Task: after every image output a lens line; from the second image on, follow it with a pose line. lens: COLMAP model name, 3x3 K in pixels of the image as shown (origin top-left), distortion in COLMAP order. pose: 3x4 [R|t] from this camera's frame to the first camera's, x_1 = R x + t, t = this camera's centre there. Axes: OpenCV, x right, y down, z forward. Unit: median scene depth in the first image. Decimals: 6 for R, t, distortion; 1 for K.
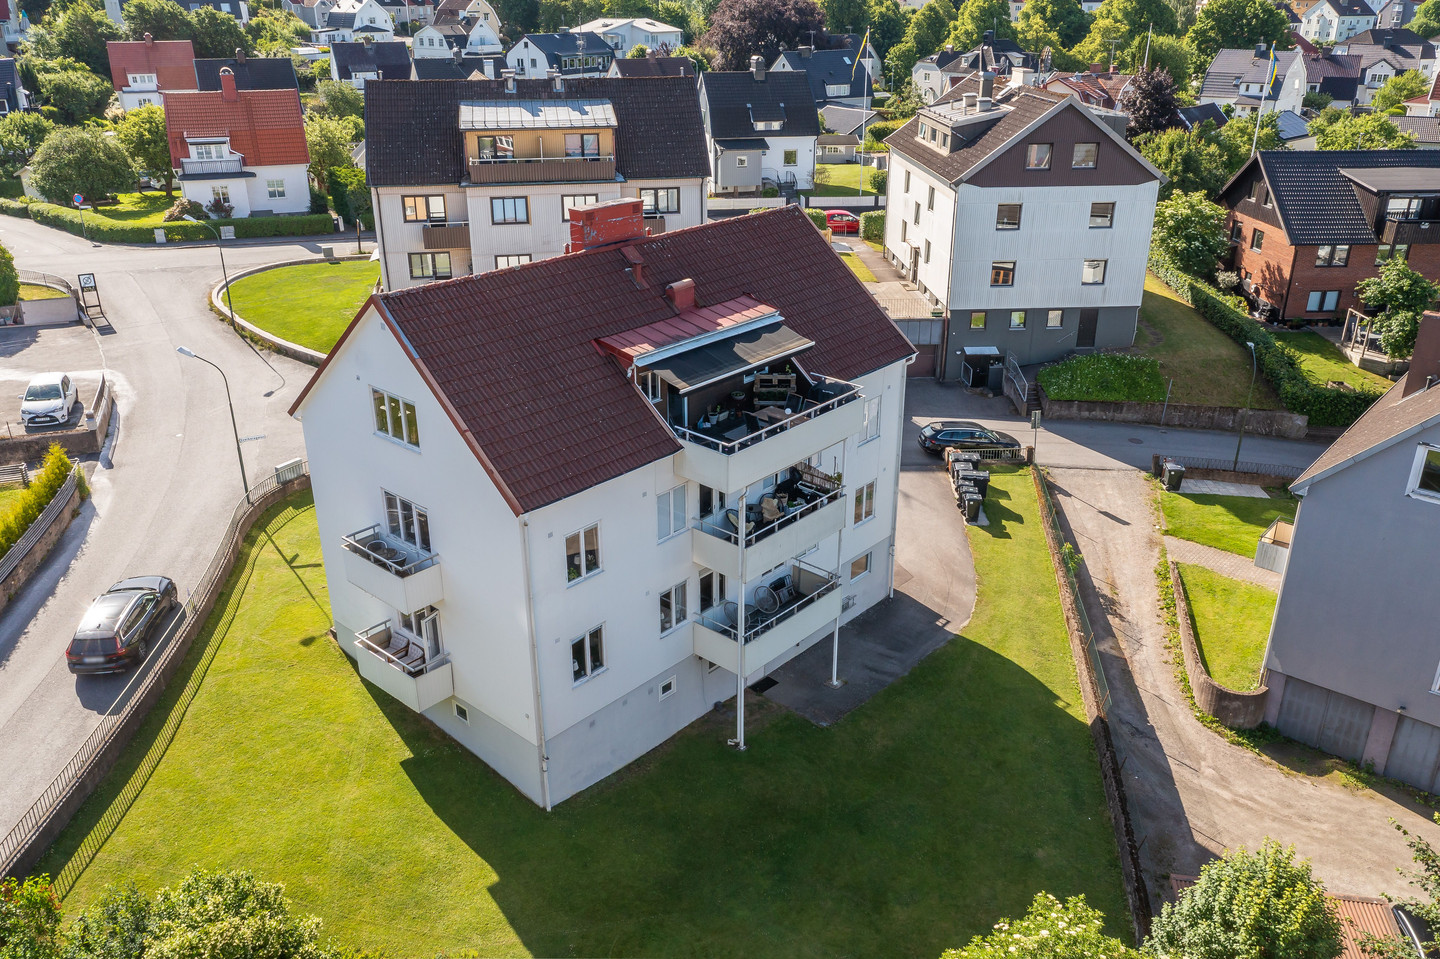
lens RADIAL K [[1149.7, 0, 720.9], [0, 1149.7, 472.9], [0, 0, 1]] dist [0.000905, 0.006829]
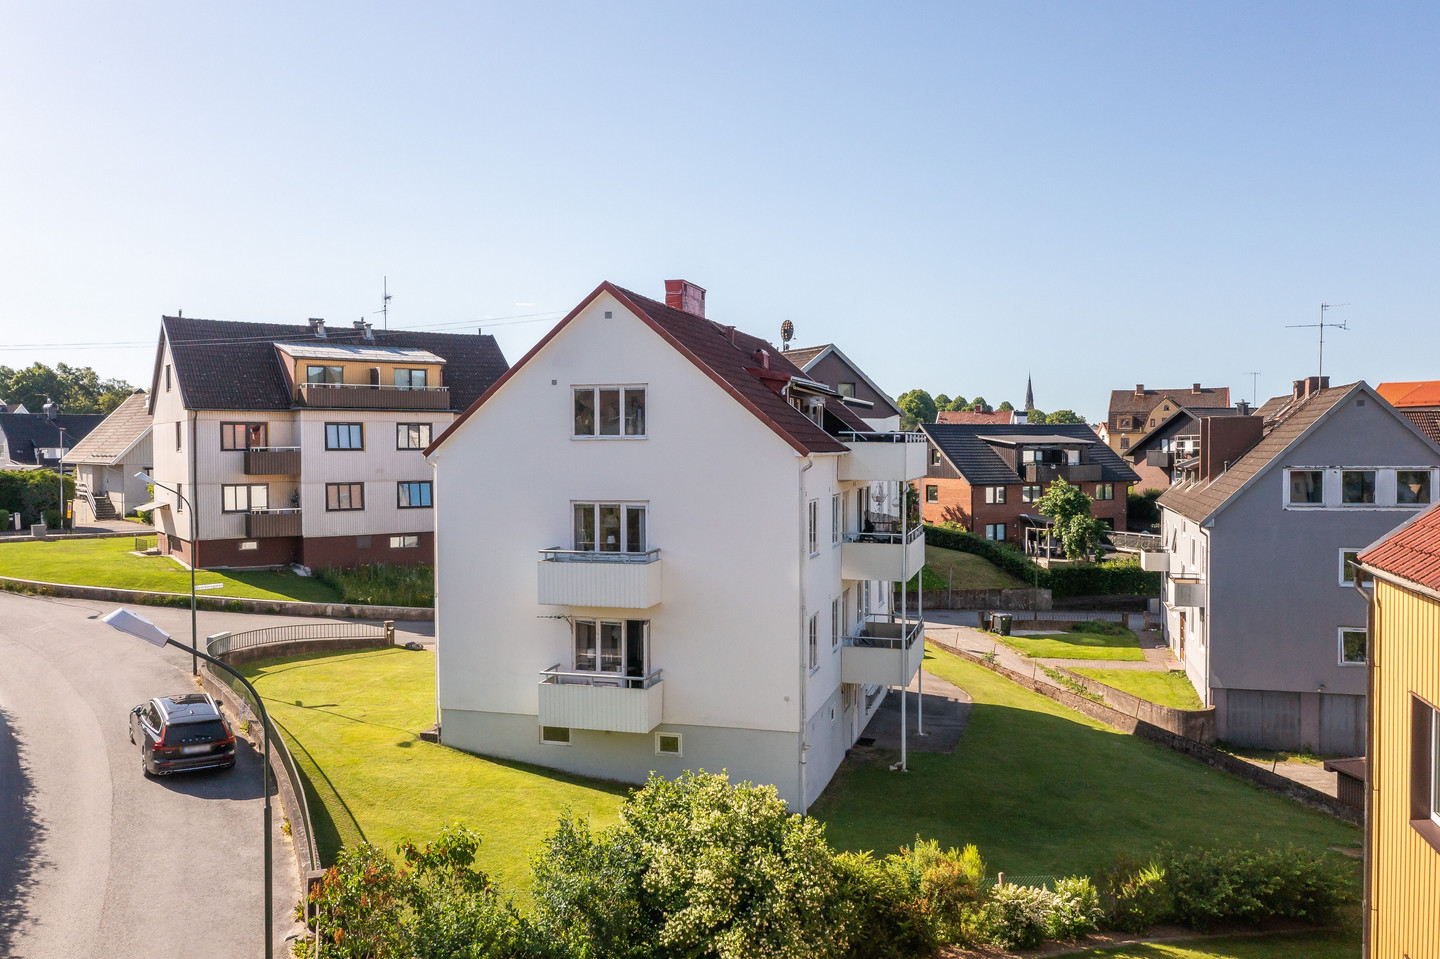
lens RADIAL K [[1149.7, 0, 726.1], [0, 1149.7, 477.9], [0, 0, 1]] dist [0.000905, 0.006829]
pose [[0.899366, -0.014085, 0.436970, -0.320408], [0.173941, 0.928500, -0.328074, 0.176716], [-0.401106, 0.371065, 0.837511, 0.080505]]
